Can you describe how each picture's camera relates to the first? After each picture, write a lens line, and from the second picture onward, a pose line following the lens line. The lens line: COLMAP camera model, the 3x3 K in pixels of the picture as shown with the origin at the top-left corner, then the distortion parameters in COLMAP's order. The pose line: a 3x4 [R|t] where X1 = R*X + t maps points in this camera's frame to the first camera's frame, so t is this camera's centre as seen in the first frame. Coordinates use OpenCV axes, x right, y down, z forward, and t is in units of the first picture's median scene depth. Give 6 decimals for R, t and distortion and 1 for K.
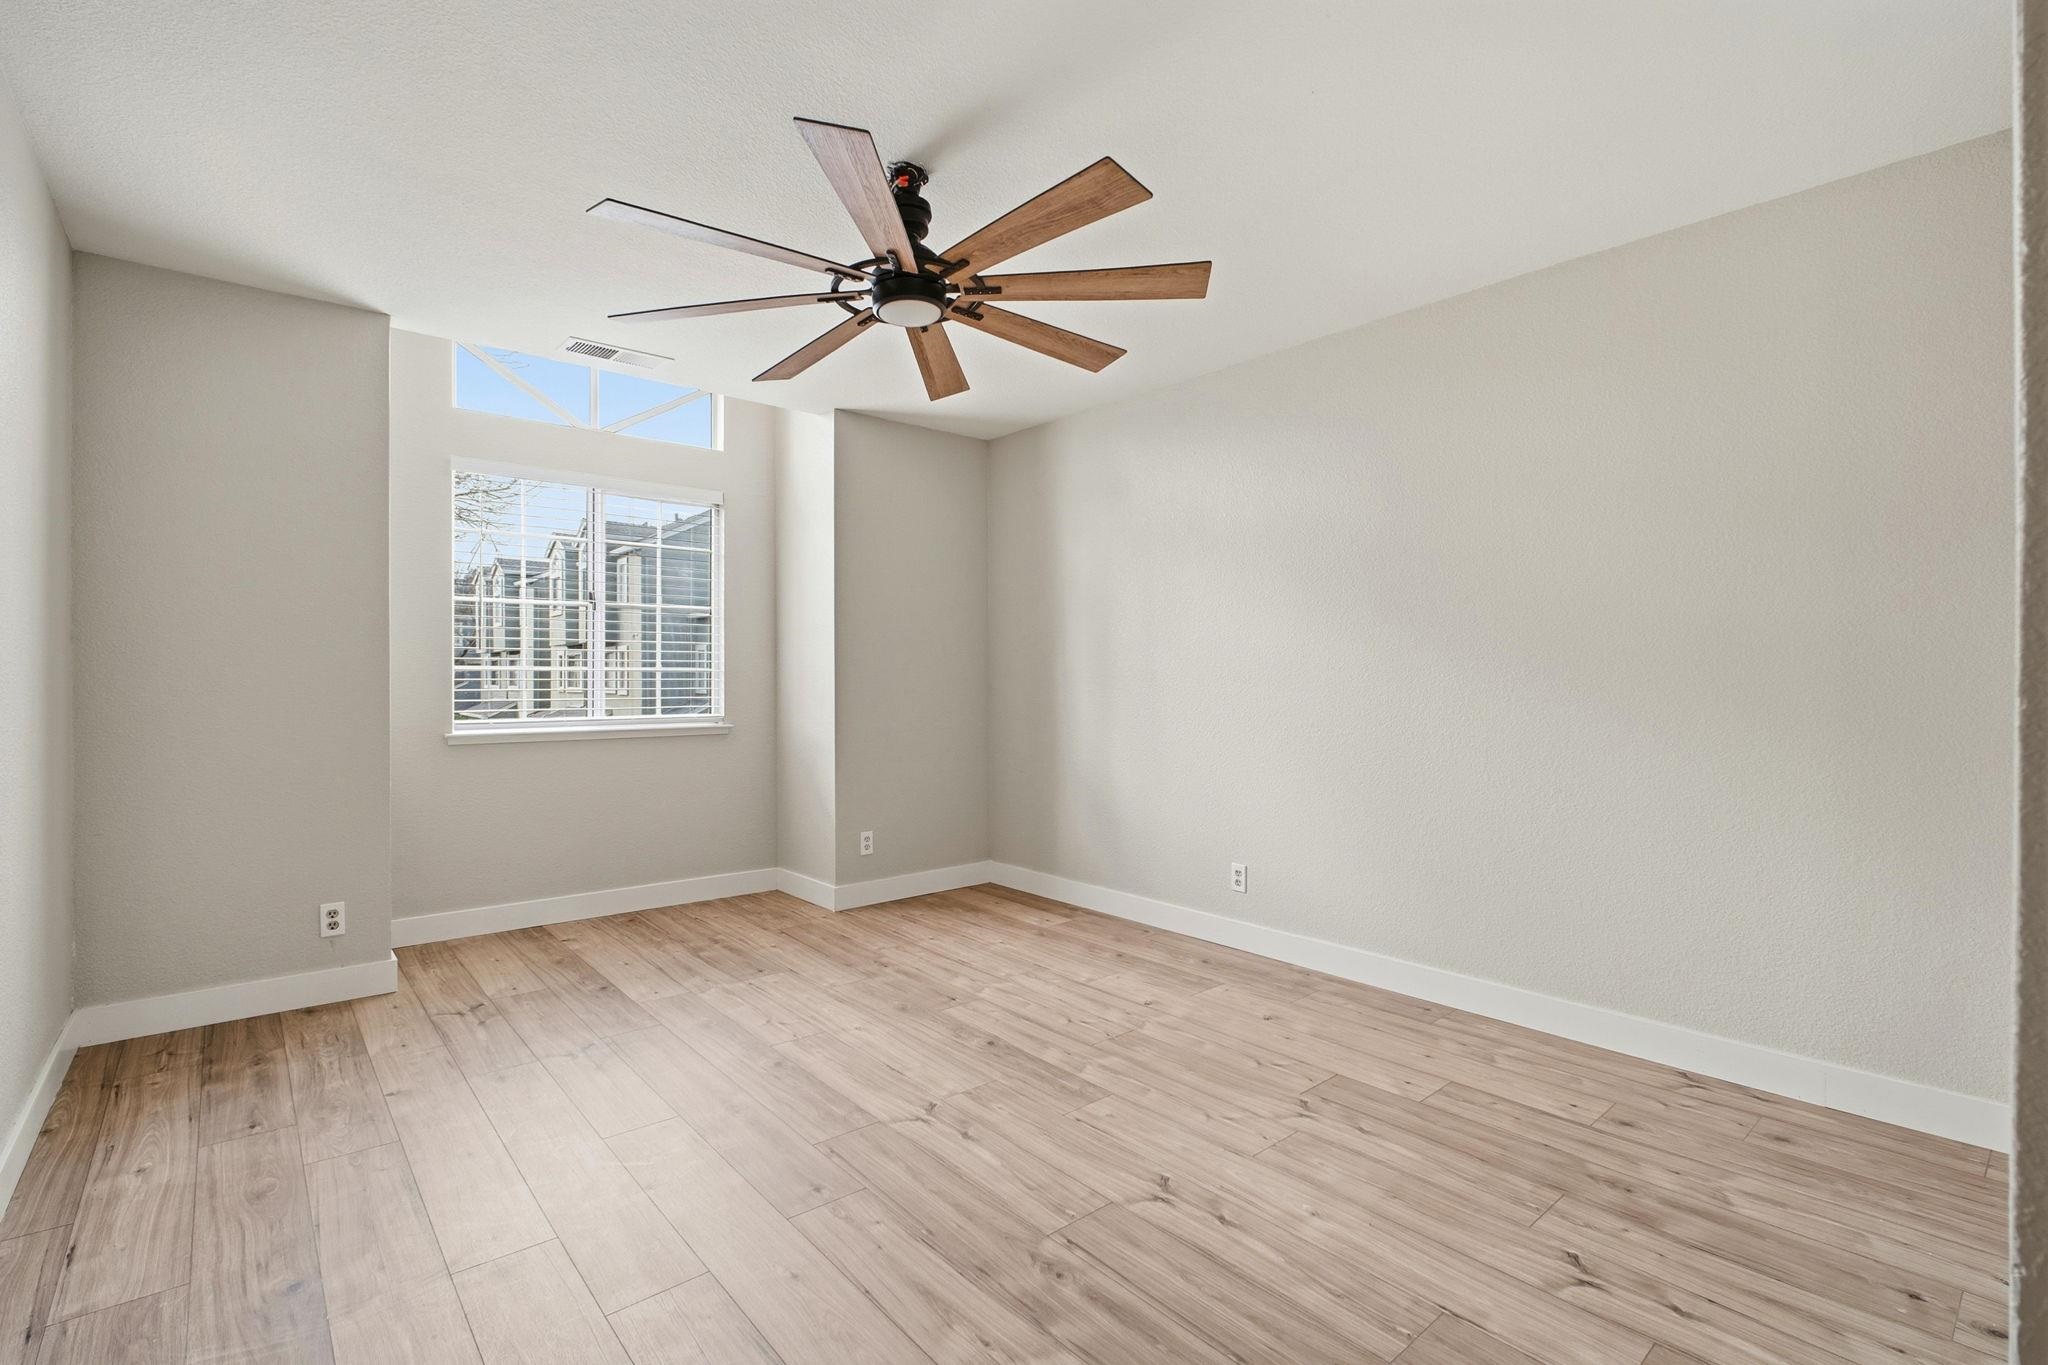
lens RADIAL K [[935.5, 0, 1034.6], [0, 935.5, 673.0], [0, 0, 1]] dist [0.001971, -0.008475]
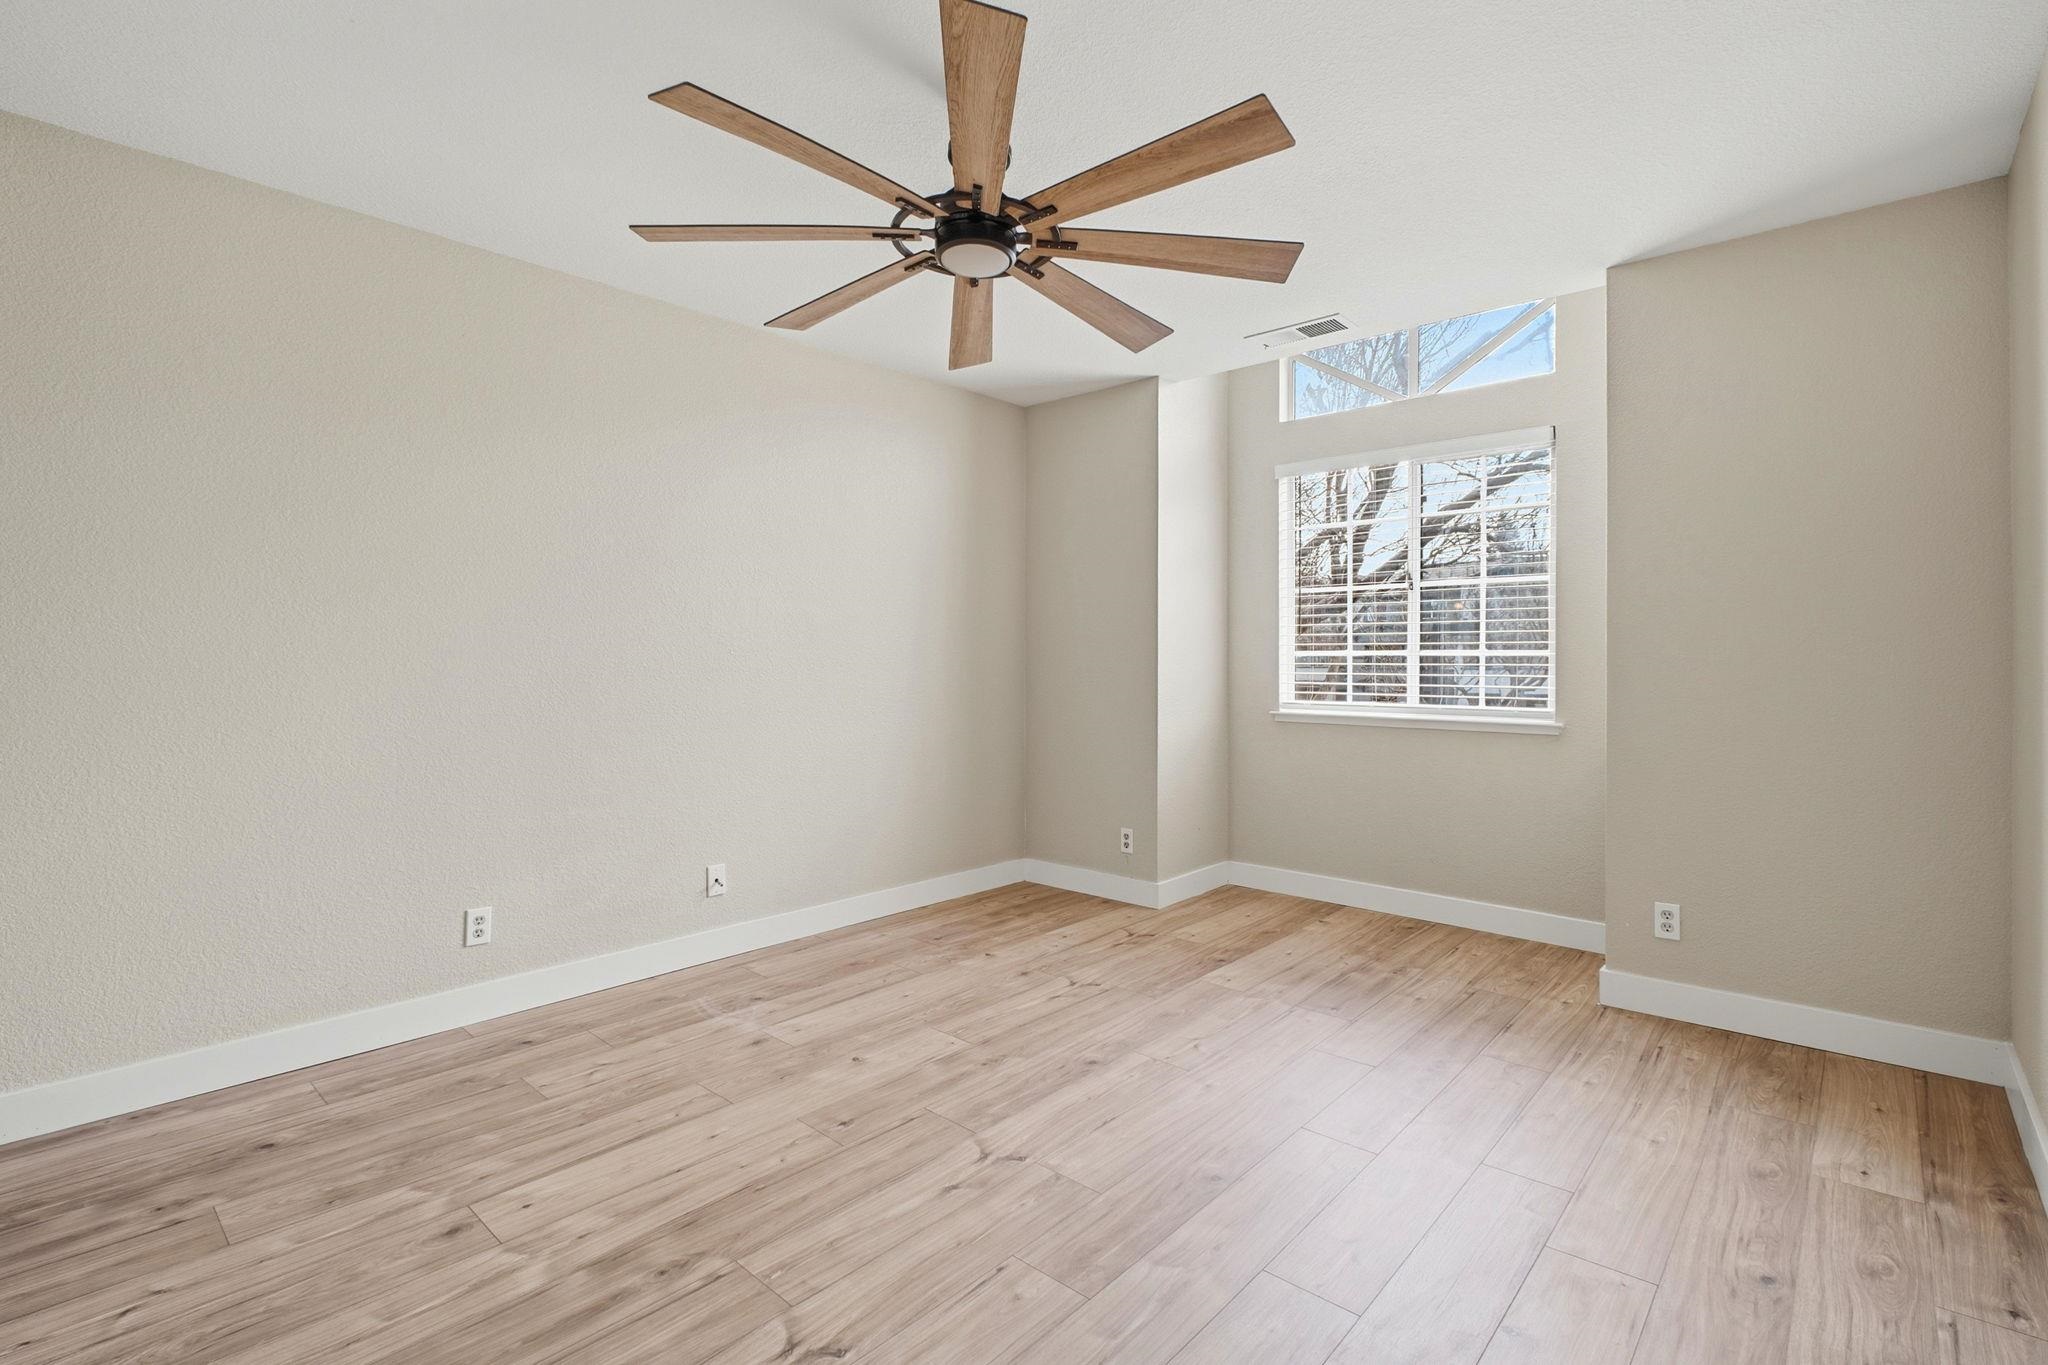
lens RADIAL K [[935.5, 0, 1034.6], [0, 935.5, 673.0], [0, 0, 1]] dist [0.001971, -0.008475]
pose [[0.126783, 0.013899, -0.991833, 0.668140], [0.002984, 0.999892, 0.014394, 0.001534], [0.991926, -0.004785, 0.126727, 0.814336]]
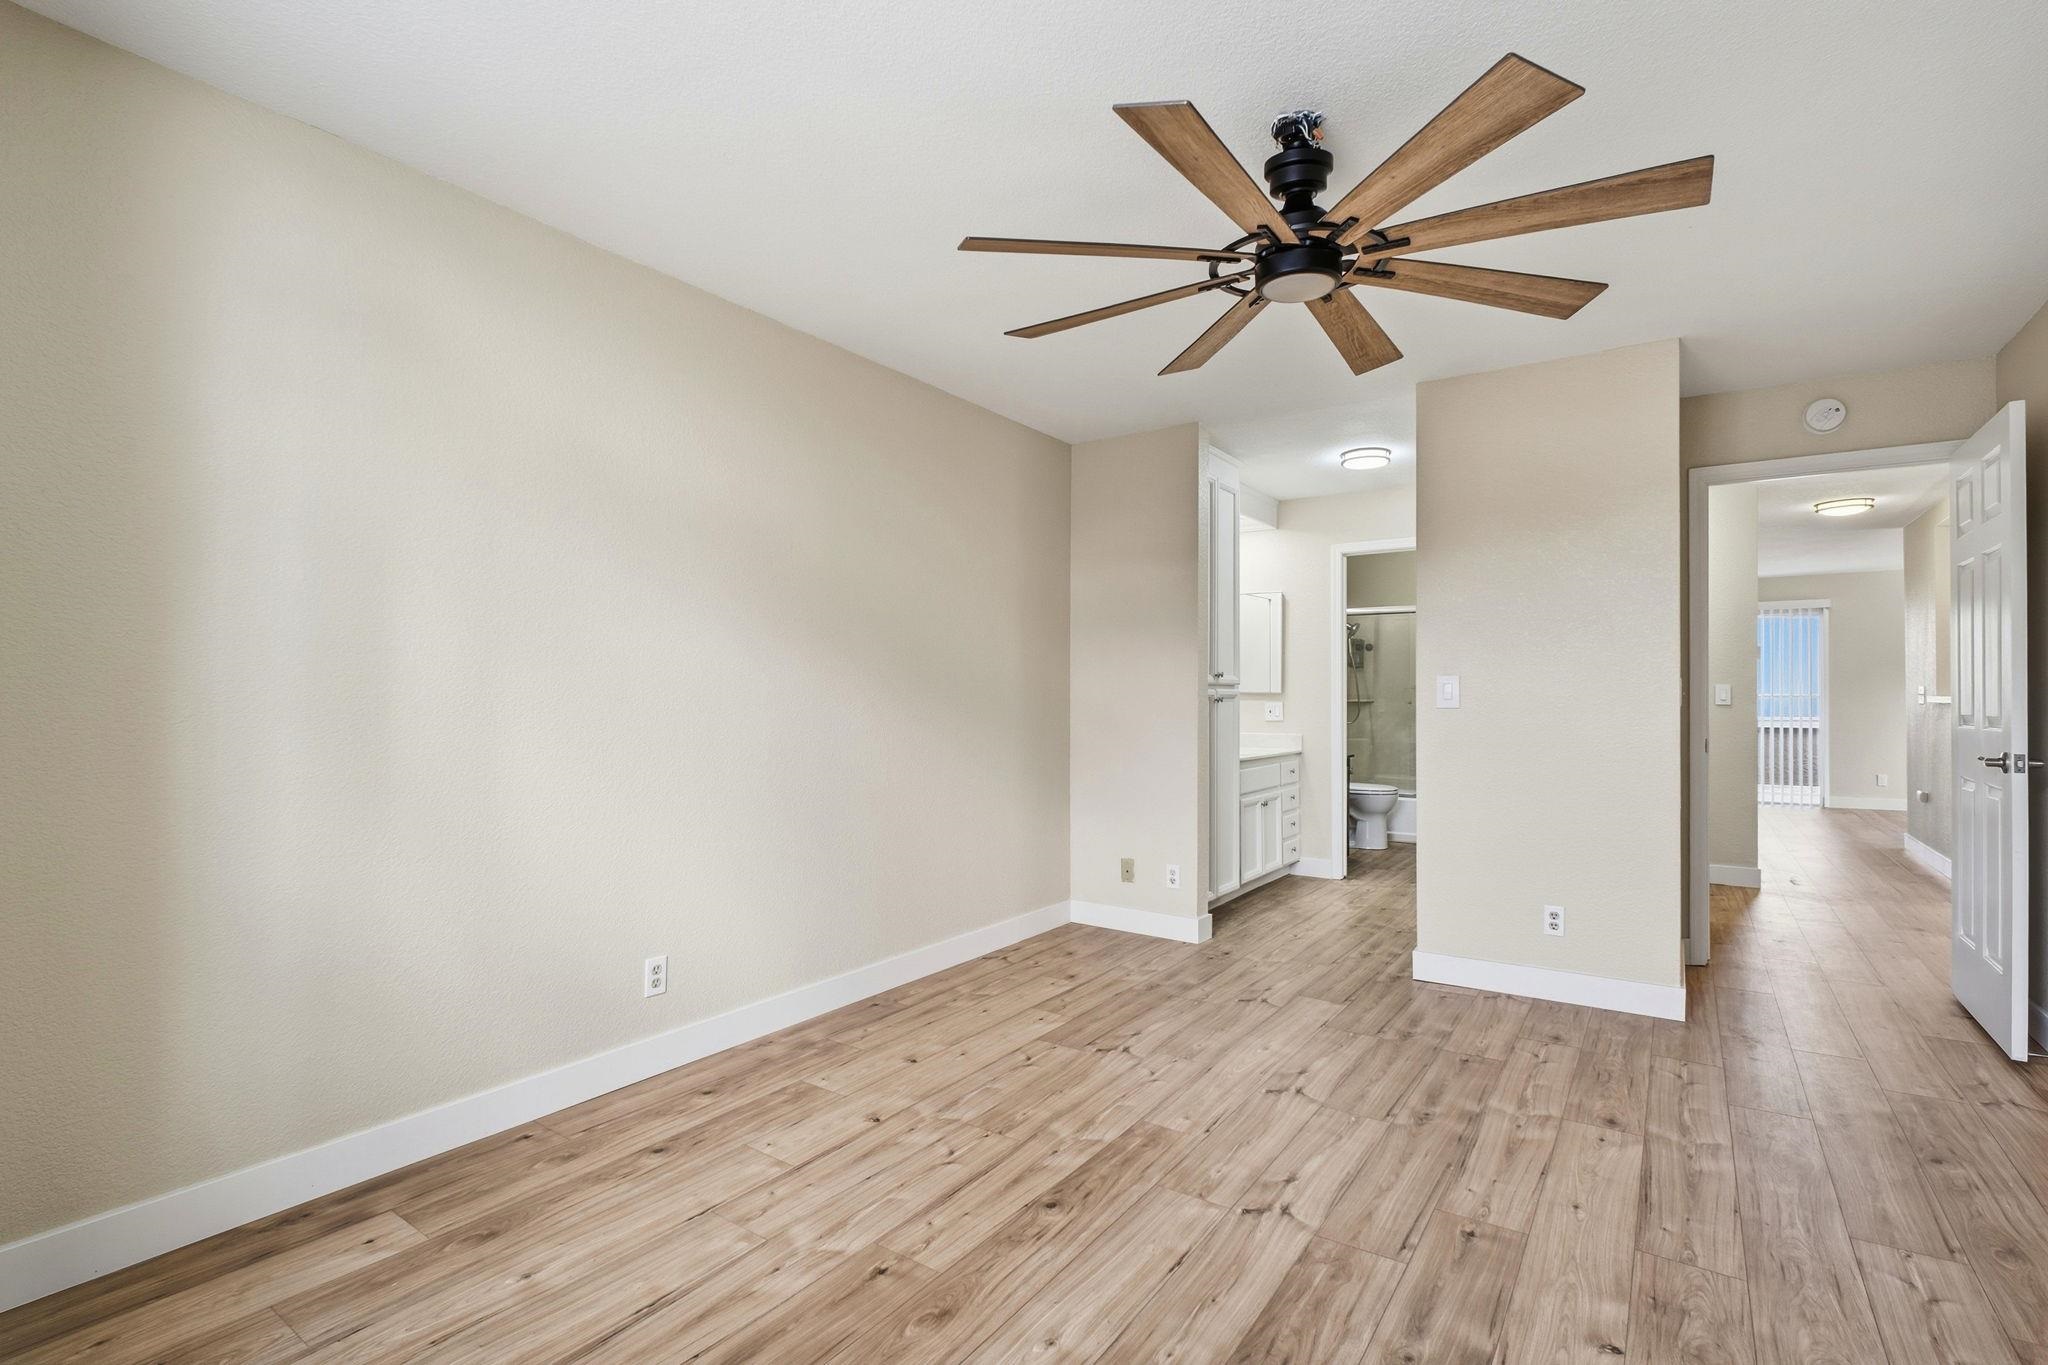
lens RADIAL K [[945.6, 0, 1037.7], [0, 945.6, 678.2], [0, 0, 1]] dist [0.001135, -0.008212]
pose [[-0.256858, 0.017534, 0.966290, -0.800161], [-0.005227, 0.999796, -0.019532, 0.000308], [-0.966435, -0.010067, -0.256714, 1.264046]]
